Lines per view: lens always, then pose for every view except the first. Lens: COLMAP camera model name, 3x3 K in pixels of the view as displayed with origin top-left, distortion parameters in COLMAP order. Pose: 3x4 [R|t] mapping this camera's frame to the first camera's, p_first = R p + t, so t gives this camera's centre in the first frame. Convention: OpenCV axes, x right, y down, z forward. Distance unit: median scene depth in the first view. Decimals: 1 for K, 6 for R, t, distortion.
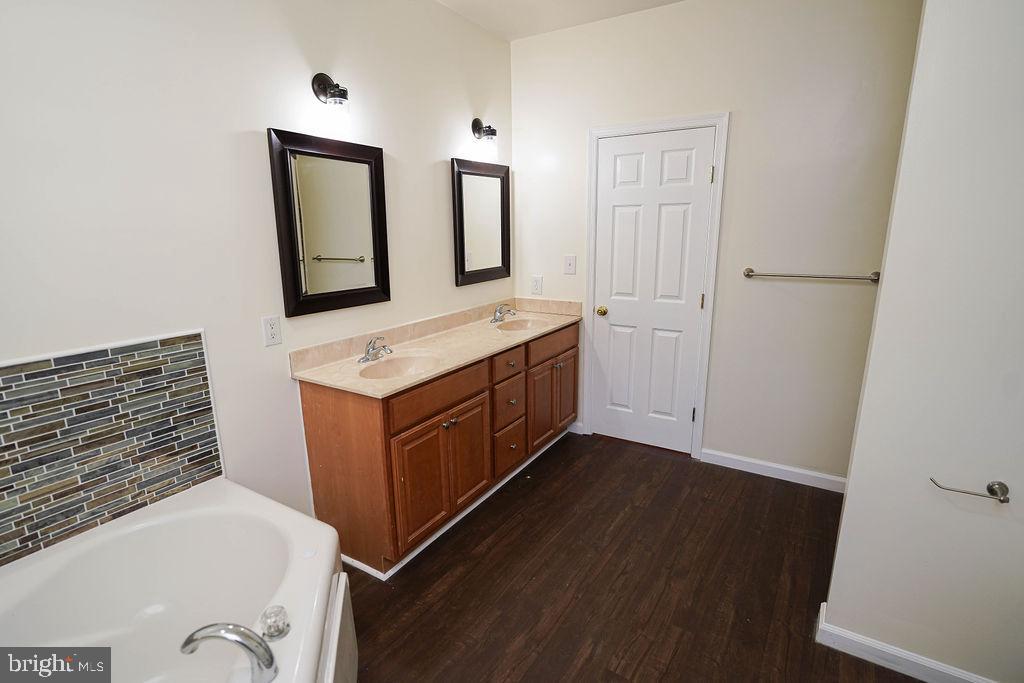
lens RADIAL K [[508.4, 0, 508.6], [0, 508.4, 337.6], [0, 0, 1]] dist [-0.026153, 0.004431]
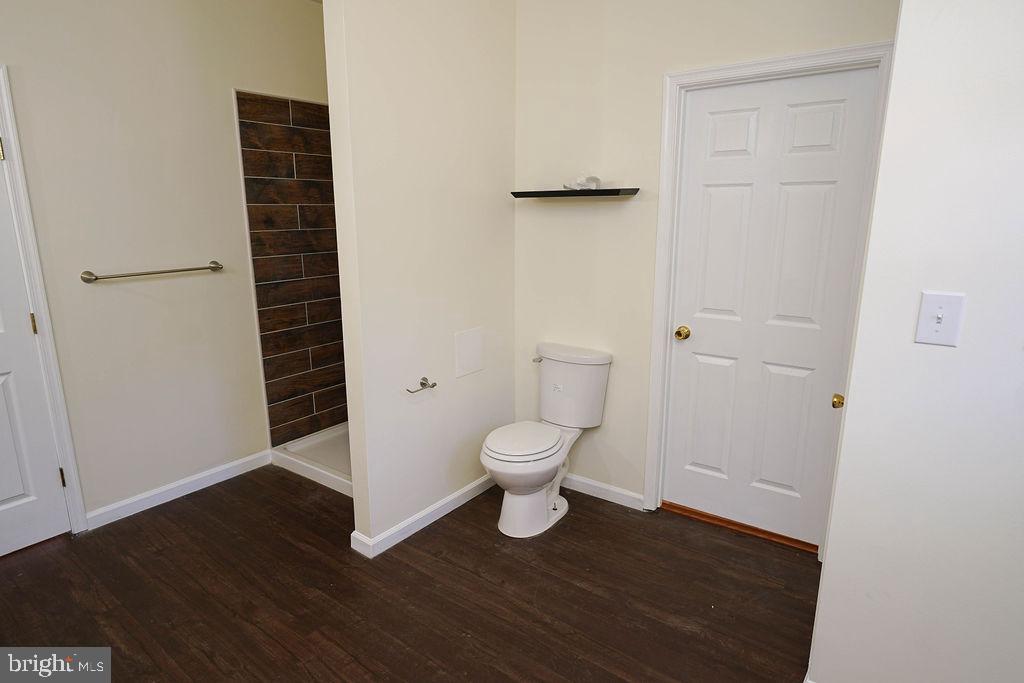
lens RADIAL K [[591.8, 0, 504.3], [0, 591.8, 337.2], [0, 0, 1]] dist [0.008010, 0.000374]
pose [[0.072394, -0.203424, 0.976411, -0.593750], [0.220792, 0.957959, 0.183210, -0.089241], [-0.972630, 0.202321, 0.114265, 0.371930]]
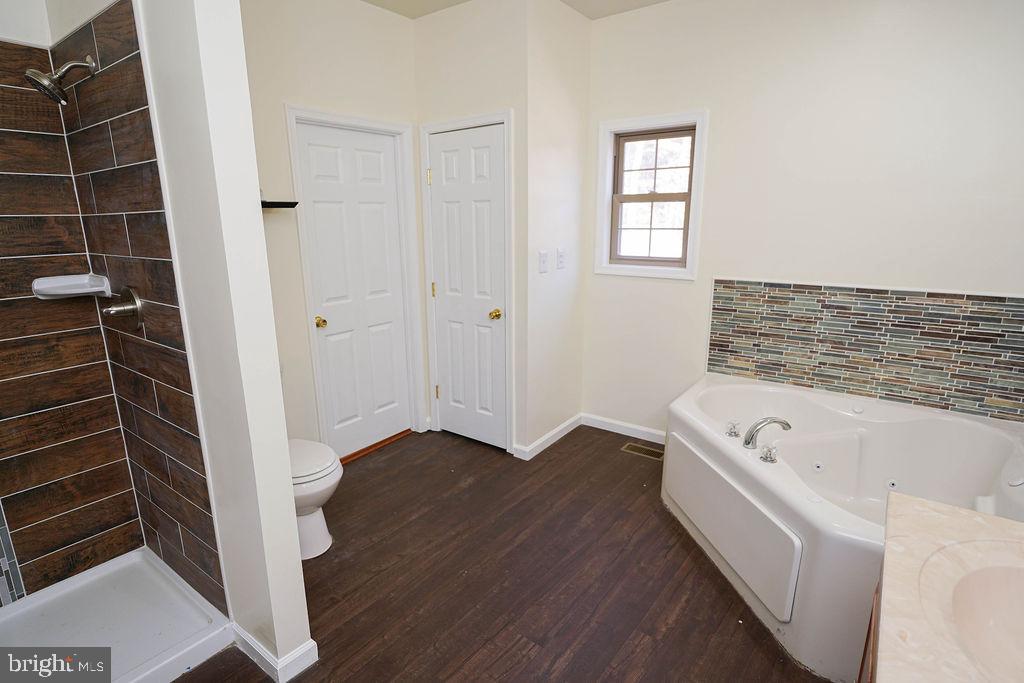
lens RADIAL K [[508.4, 0, 503.9], [0, 508.4, 345.2], [0, 0, 1]] dist [-0.026153, 0.004431]
pose [[-0.996348, 0.002743, 0.085342, 0.156703], [0.040477, 0.895220, 0.443783, -0.317352], [-0.075183, 0.445617, -0.892061, 1.416763]]
